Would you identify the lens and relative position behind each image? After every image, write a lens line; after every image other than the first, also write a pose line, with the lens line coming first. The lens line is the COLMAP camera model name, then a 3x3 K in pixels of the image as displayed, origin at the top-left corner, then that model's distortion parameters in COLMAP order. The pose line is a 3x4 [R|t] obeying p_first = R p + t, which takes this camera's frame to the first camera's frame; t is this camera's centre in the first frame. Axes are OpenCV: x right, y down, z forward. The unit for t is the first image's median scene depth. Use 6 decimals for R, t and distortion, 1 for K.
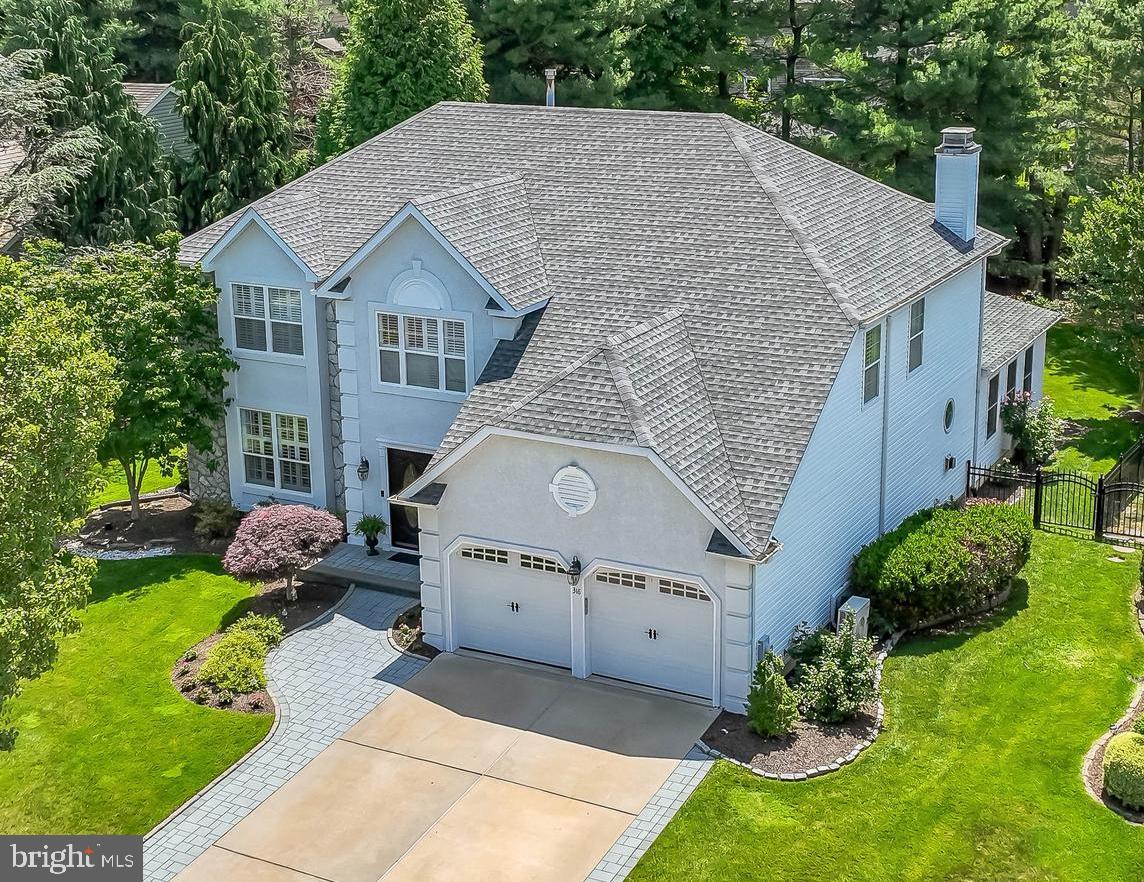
lens RADIAL K [[1783.7, 0, 574.0], [0, 1783.7, 440.5], [0, 0, 1]] dist [0.020975, 0.000000]
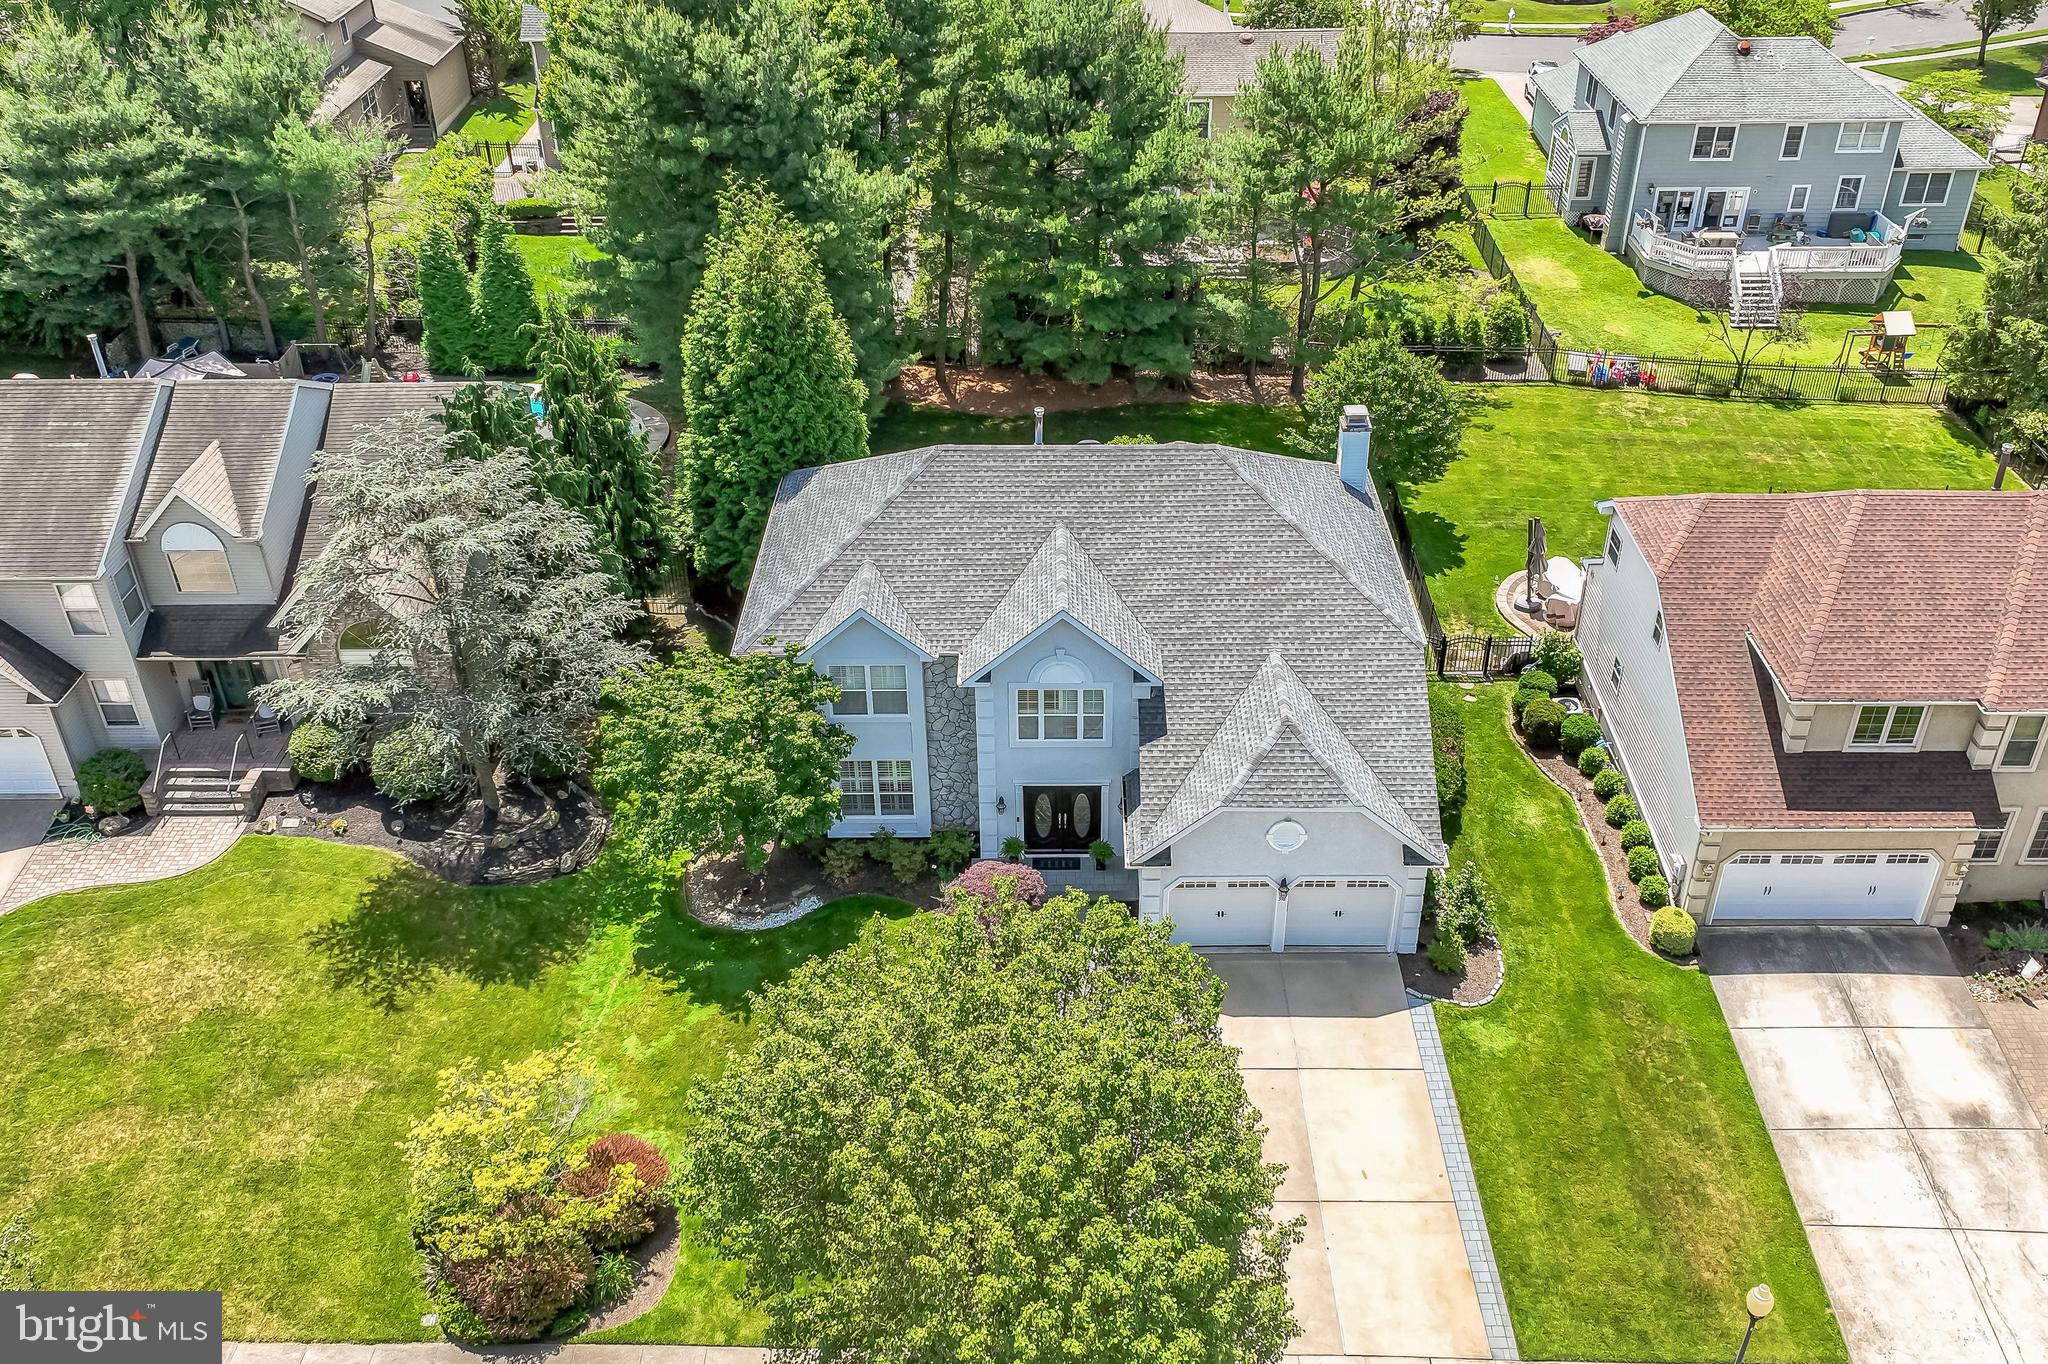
lens RADIAL K [[1758.4, 0, 1026.9], [0, 1758.4, 681.4], [0, 0, 1]] dist [-0.033021, -0.006700]
pose [[0.887315, -0.250194, 0.387394, -0.574893], [0.134185, 0.943762, 0.302171, -0.443670], [-0.441209, -0.216138, 0.870987, -0.011867]]
